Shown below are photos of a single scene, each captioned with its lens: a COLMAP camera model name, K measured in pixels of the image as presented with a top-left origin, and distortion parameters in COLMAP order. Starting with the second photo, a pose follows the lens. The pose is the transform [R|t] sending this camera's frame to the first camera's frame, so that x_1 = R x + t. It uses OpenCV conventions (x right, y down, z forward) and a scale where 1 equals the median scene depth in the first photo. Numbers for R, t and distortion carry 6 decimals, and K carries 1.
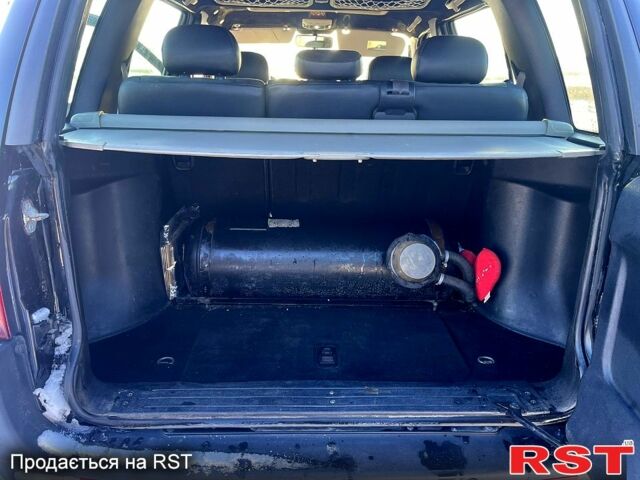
lens RADIAL K [[503.1, 0, 320.0], [0, 503.1, 240.0], [0, 0, 1]] dist [0.003866, 0.000677]
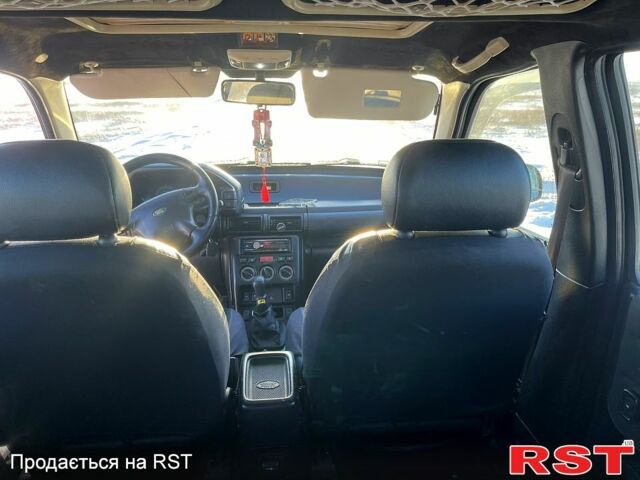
lens RADIAL K [[503.1, 0, 320.0], [0, 503.1, 240.0], [0, 0, 1]] dist [0.003866, 0.000677]
pose [[0.996830, -0.041494, 0.067885, 0.010611], [0.045159, 0.997553, -0.053377, -0.228817], [-0.065504, 0.056274, 0.996264, 0.527705]]
